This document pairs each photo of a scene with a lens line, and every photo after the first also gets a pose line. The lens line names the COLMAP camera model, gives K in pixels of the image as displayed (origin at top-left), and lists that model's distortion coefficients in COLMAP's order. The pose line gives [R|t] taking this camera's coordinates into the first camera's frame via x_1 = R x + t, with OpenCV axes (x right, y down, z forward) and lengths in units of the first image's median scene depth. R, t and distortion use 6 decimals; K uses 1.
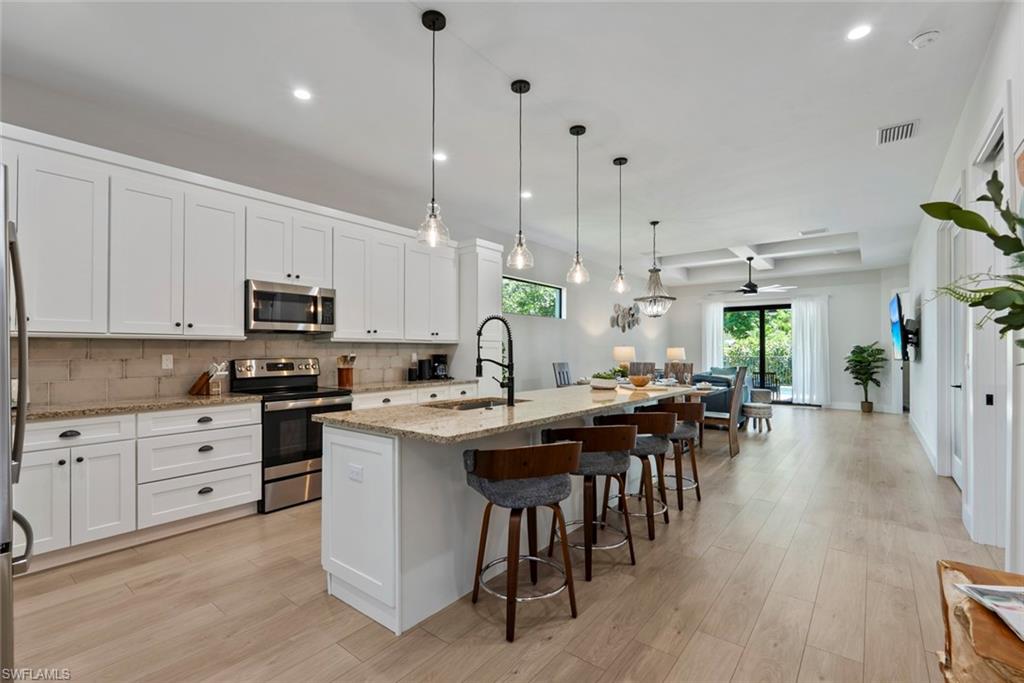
lens RADIAL K [[457.0, 0, 513.0], [0, 457.0, 350.2], [0, 0, 1]] dist [0.001119, 0.000175]
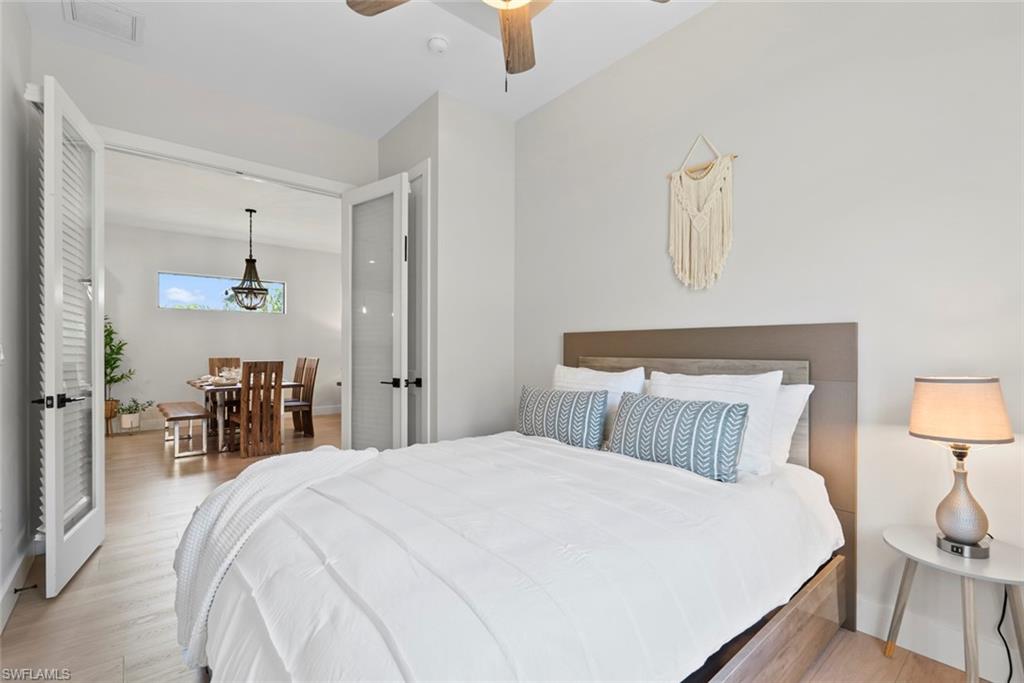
lens RADIAL K [[457.0, 0, 513.0], [0, 457.0, 350.2], [0, 0, 1]] dist [0.001119, 0.000175]
pose [[0.980200, -0.000267, -0.198008, 0.940968], [0.002080, 0.999958, 0.008949, 0.003769], [0.197997, -0.009184, 0.980160, 0.153986]]
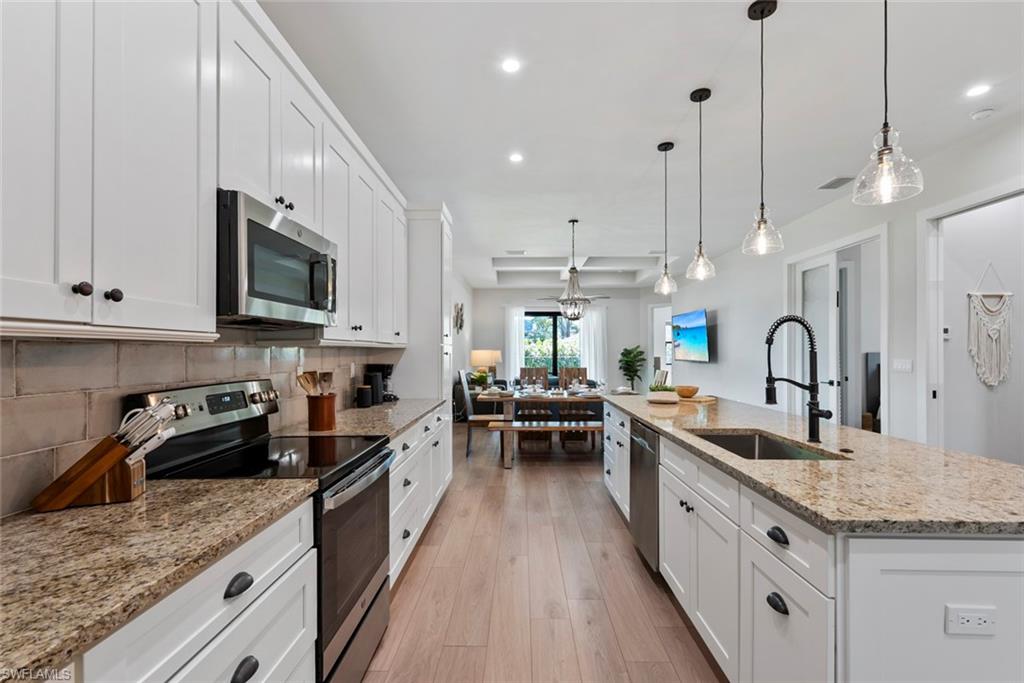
lens RADIAL K [[457.0, 0, 513.0], [0, 457.0, 350.2], [0, 0, 1]] dist [0.001119, 0.000175]
pose [[0.797517, 0.001278, 0.603296, -0.332569], [-0.002505, 0.999996, 0.001193, -0.009318], [-0.603292, -0.002462, 0.797517, 0.285451]]
